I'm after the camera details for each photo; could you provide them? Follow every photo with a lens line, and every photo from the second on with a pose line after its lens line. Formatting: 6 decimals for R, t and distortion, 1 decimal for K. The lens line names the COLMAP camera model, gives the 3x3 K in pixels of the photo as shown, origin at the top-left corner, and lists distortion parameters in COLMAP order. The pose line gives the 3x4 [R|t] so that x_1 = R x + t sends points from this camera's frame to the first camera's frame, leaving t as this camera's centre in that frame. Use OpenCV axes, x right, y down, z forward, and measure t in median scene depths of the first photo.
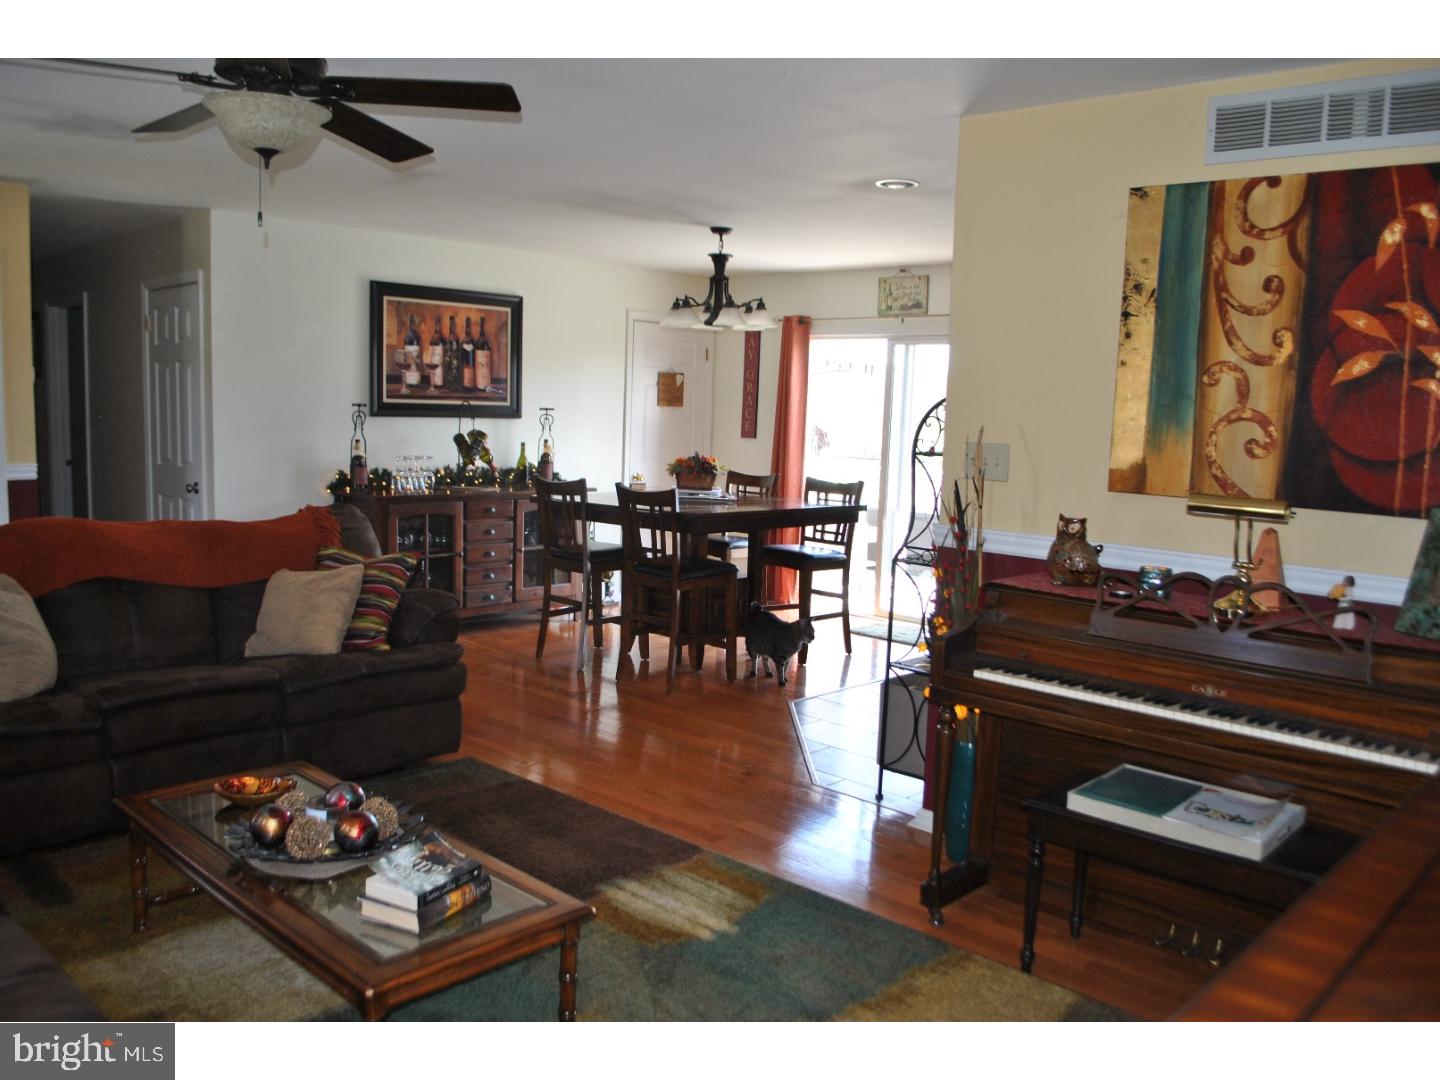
lens RADIAL K [[1141.0, 0, 728.4], [0, 1141.0, 544.5], [0, 0, 1]] dist [-0.076227, -0.001555]
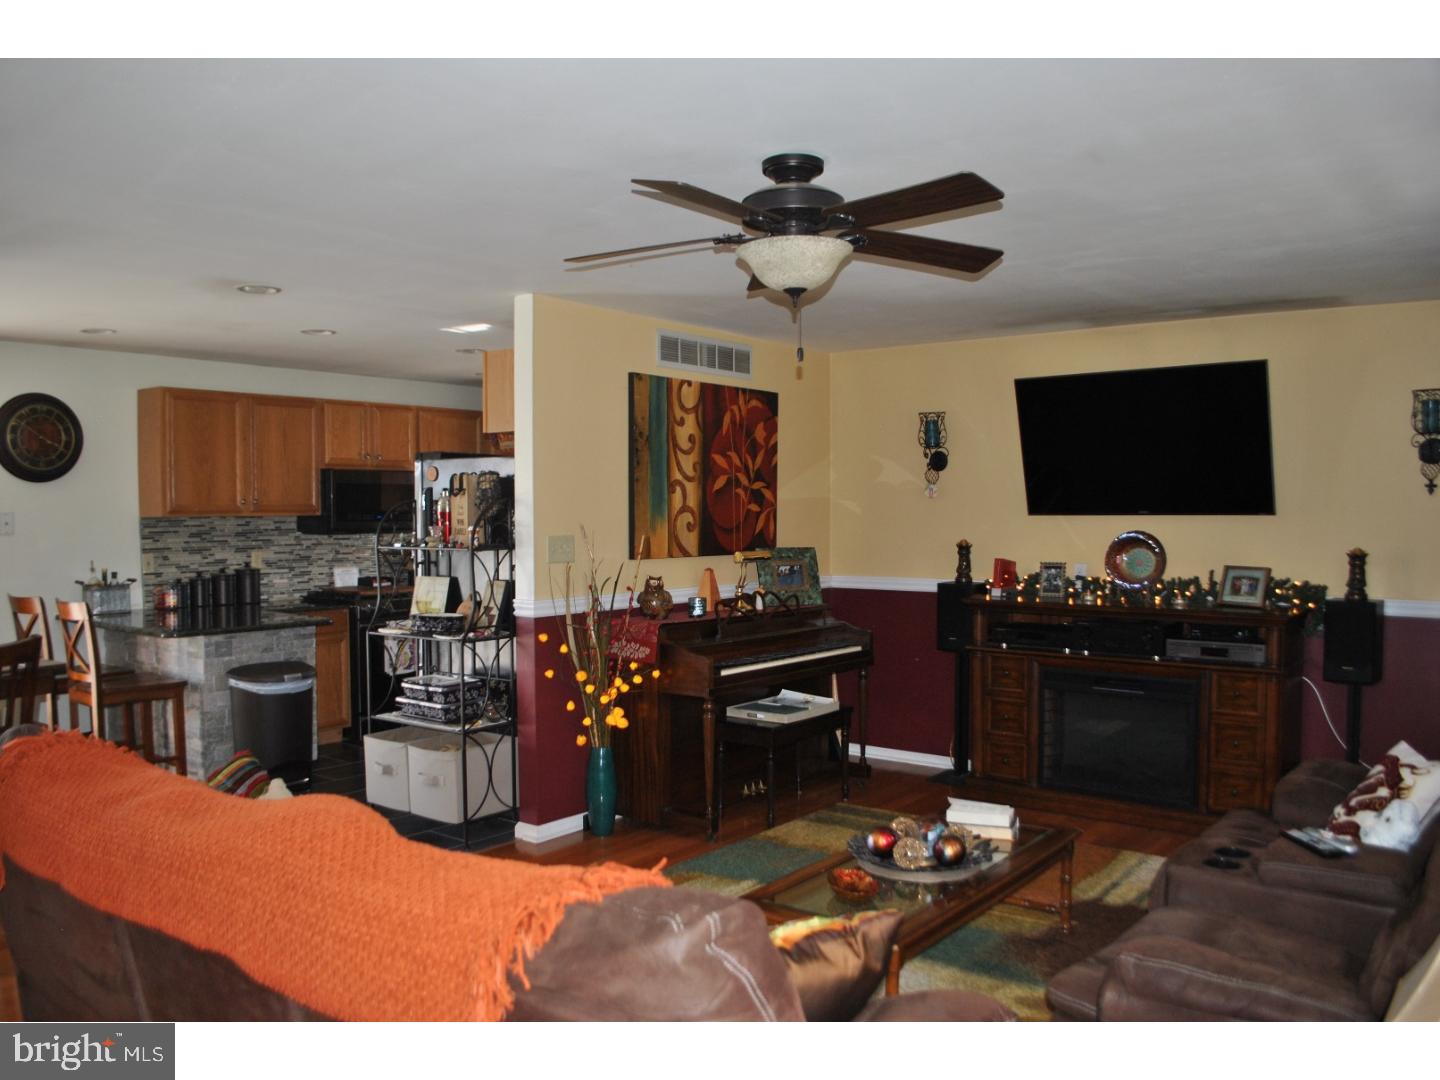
lens RADIAL K [[1141.0, 0, 719.9], [0, 1141.0, 539.0], [0, 0, 1]] dist [-0.076227, -0.001555]
pose [[-0.095200, -0.058330, 0.993748, -1.398402], [0.122637, 0.989990, 0.069858, -0.192191], [-0.987875, 0.128521, -0.087094, 1.128909]]
